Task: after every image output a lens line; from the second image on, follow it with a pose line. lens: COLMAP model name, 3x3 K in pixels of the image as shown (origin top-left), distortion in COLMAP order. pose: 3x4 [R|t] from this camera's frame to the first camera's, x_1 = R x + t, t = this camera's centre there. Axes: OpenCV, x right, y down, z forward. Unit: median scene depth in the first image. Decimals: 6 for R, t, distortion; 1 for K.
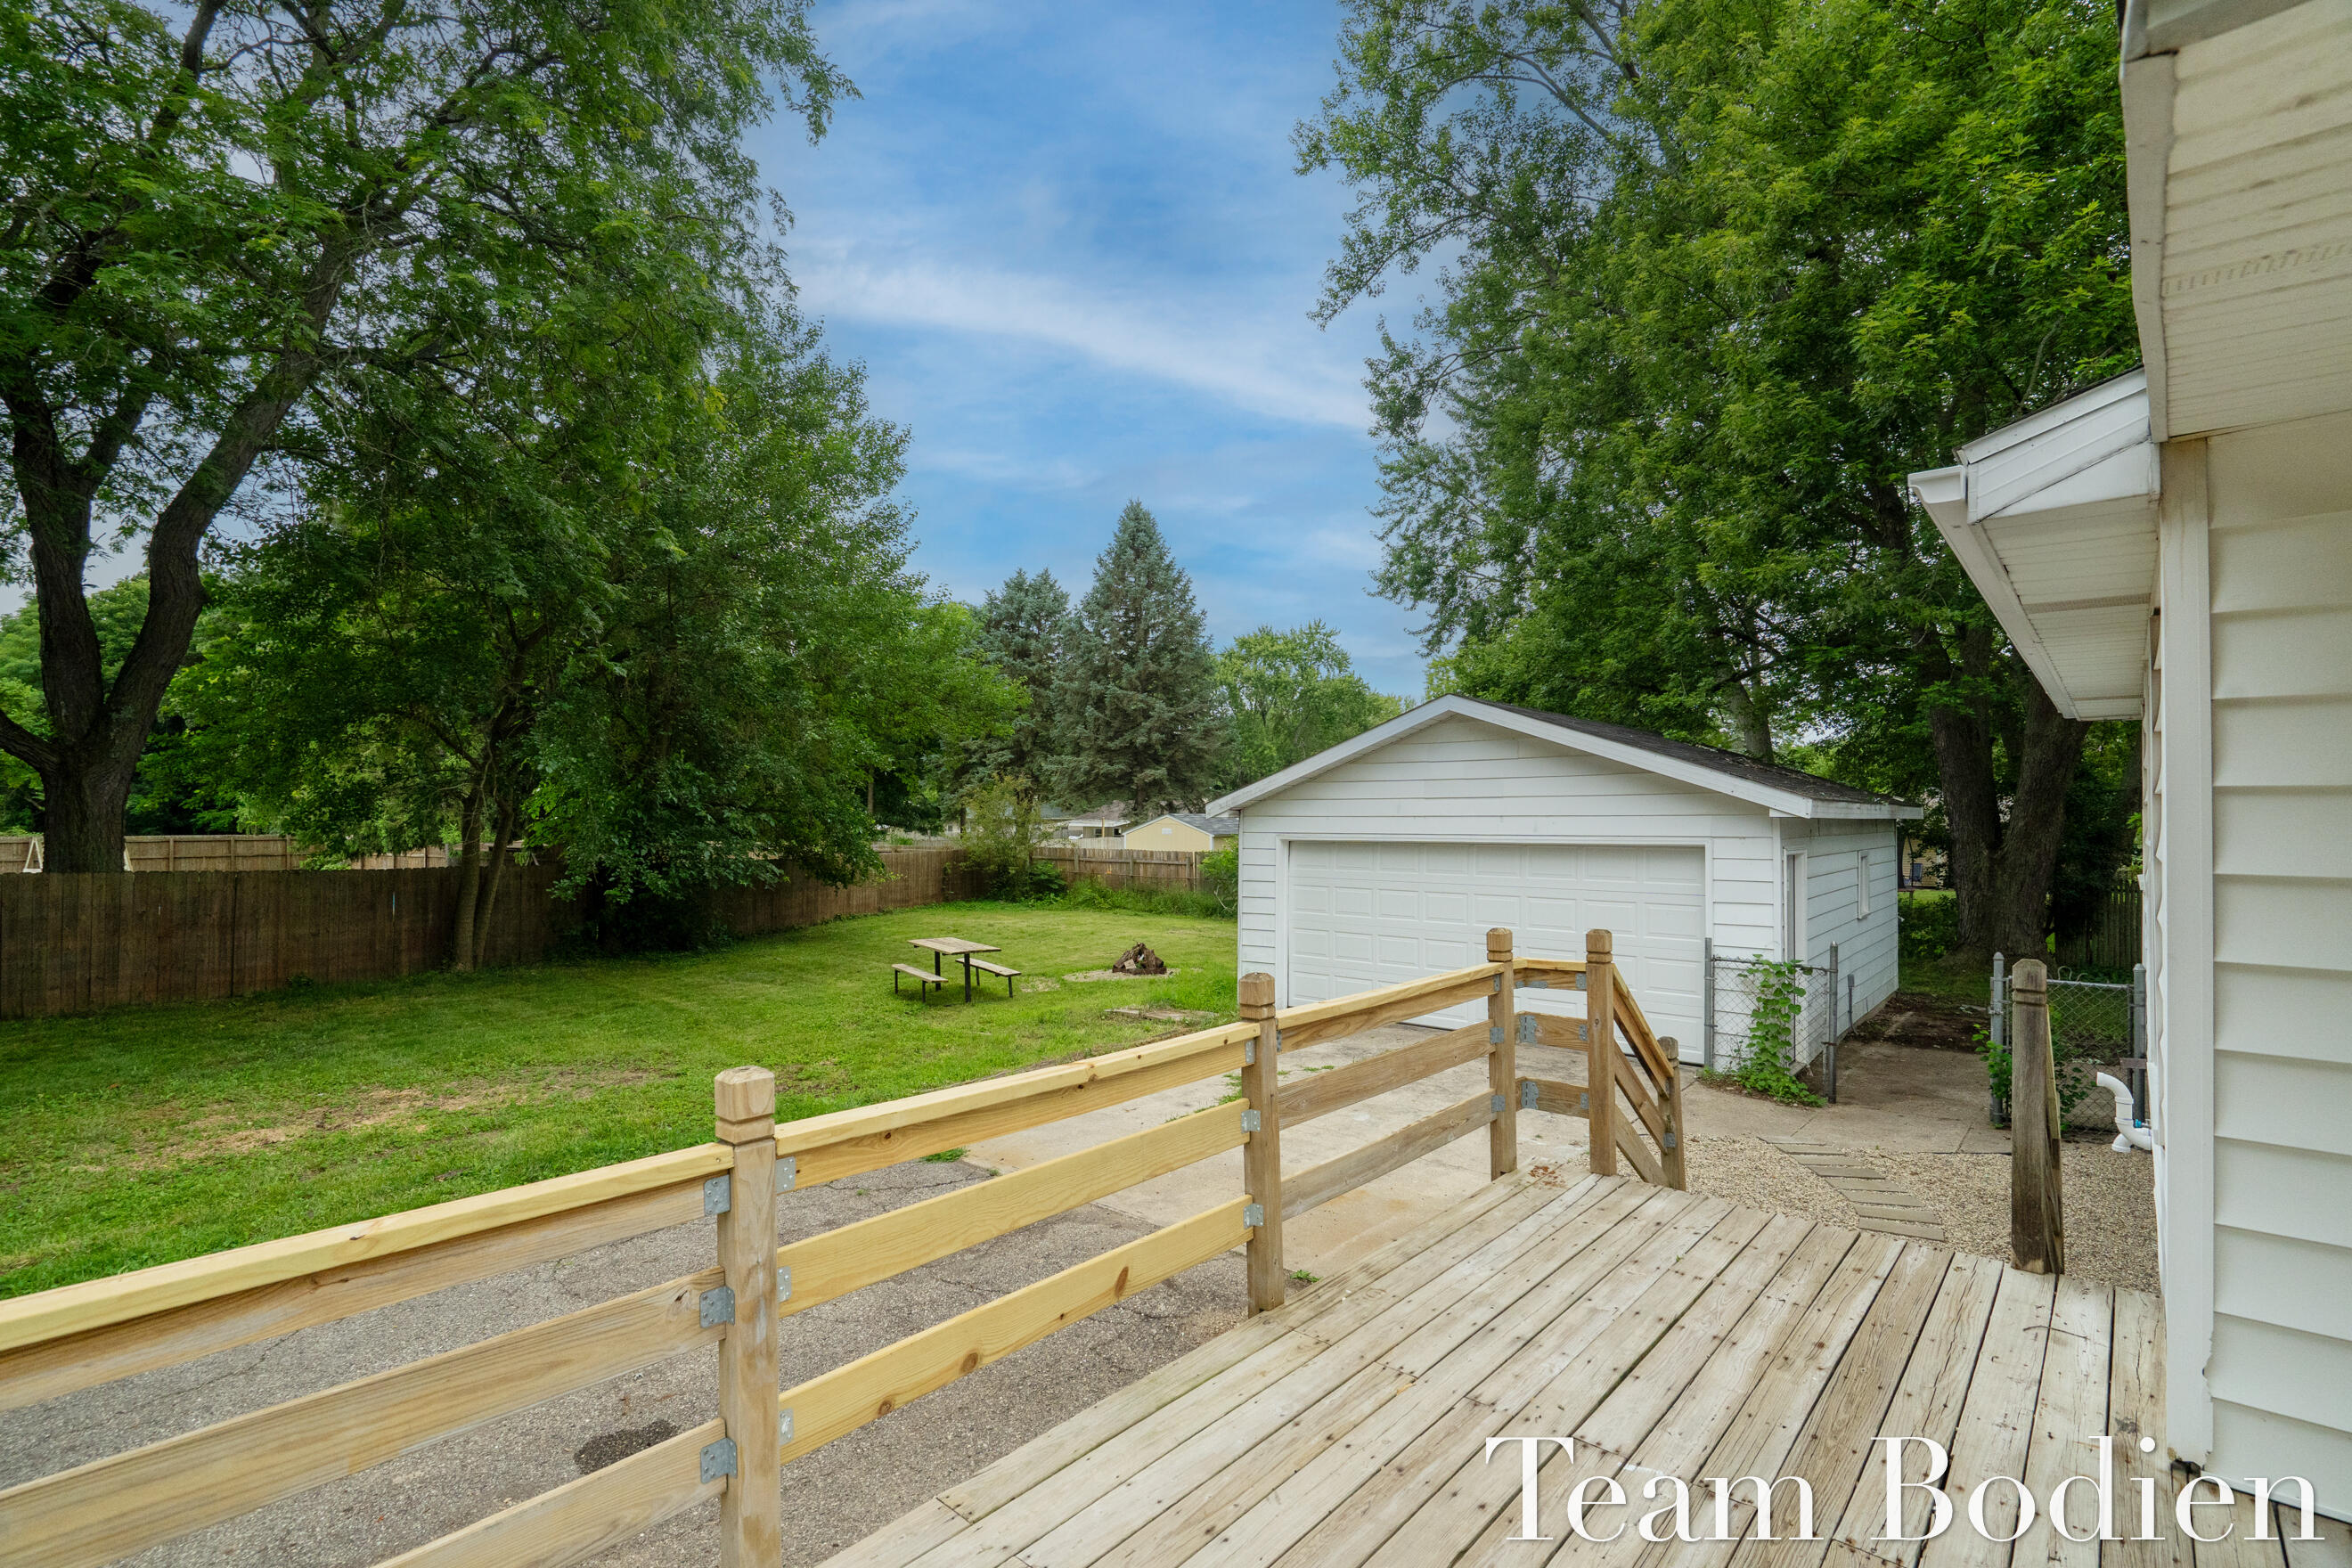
lens RADIAL K [[1077.3, 0, 1158.6], [0, 1077.3, 812.8], [0, 0, 1]] dist [-0.005314, 0.002887]
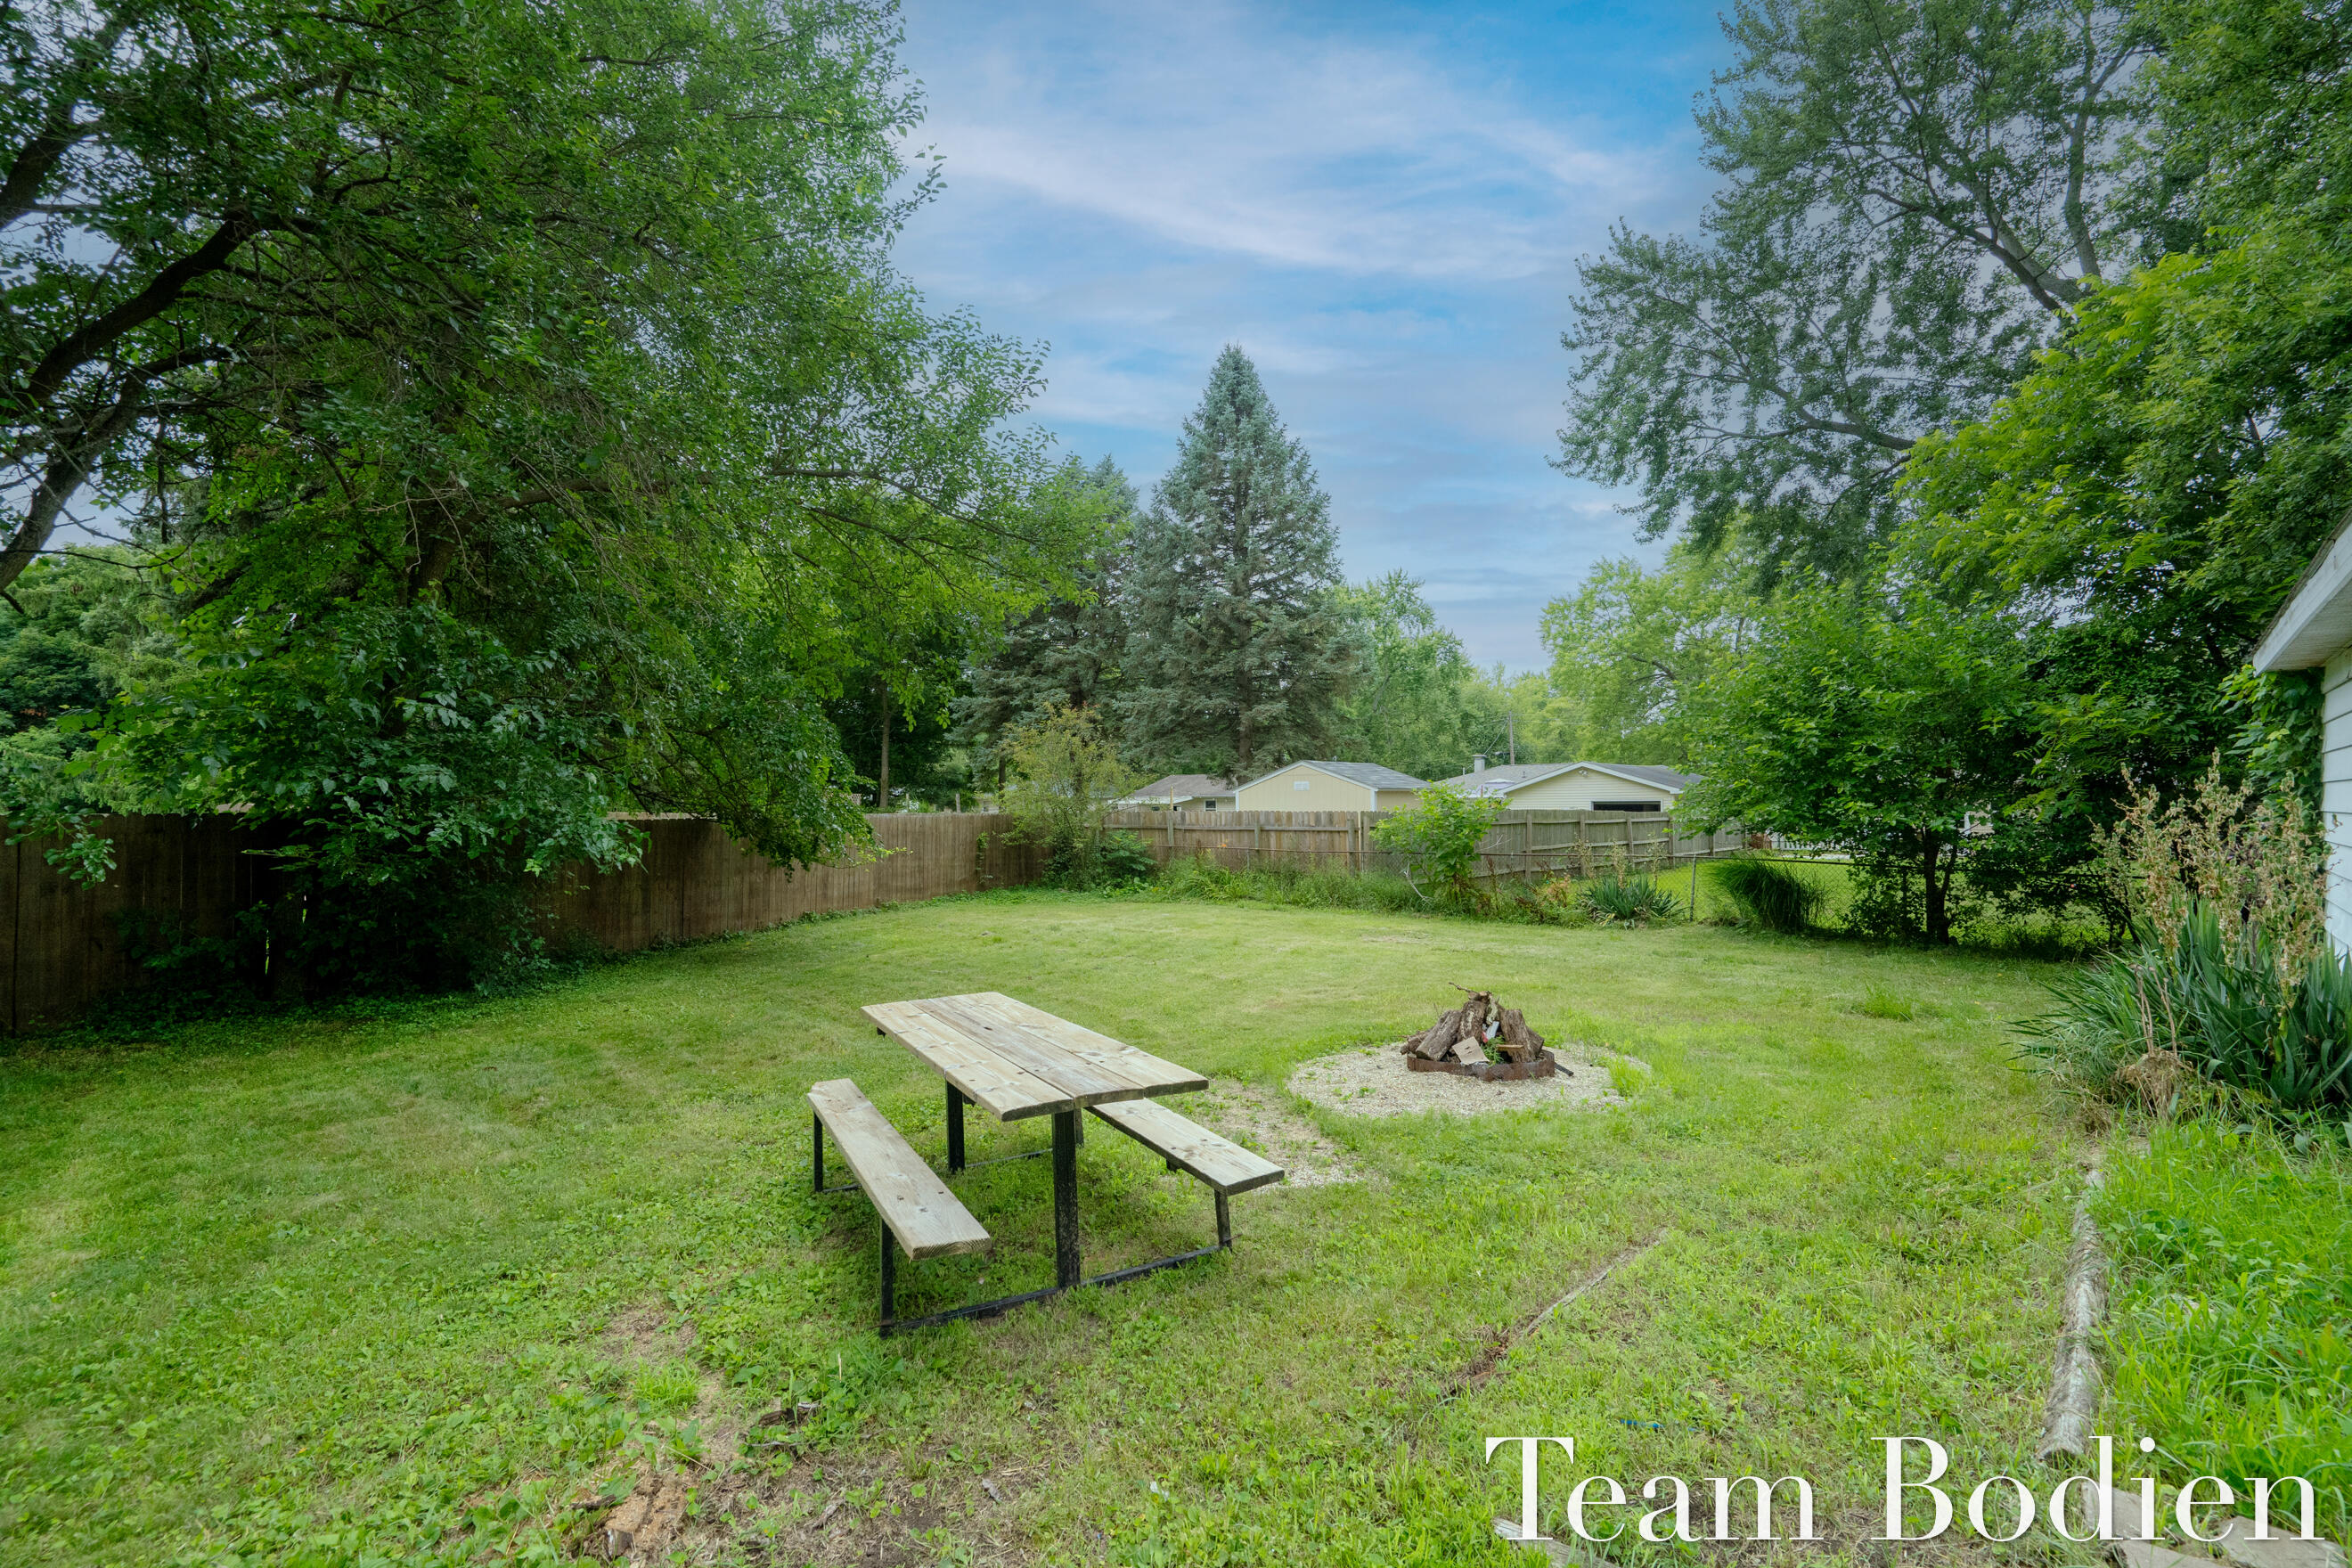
lens RADIAL K [[1077.3, 0, 1185.6], [0, 1077.3, 796.2], [0, 0, 1]] dist [-0.005314, 0.002887]
pose [[0.999945, -0.008628, -0.006013, -0.055575], [0.008600, 0.999952, -0.004623, 0.023522], [0.006052, 0.004571, 0.999971, 0.278863]]
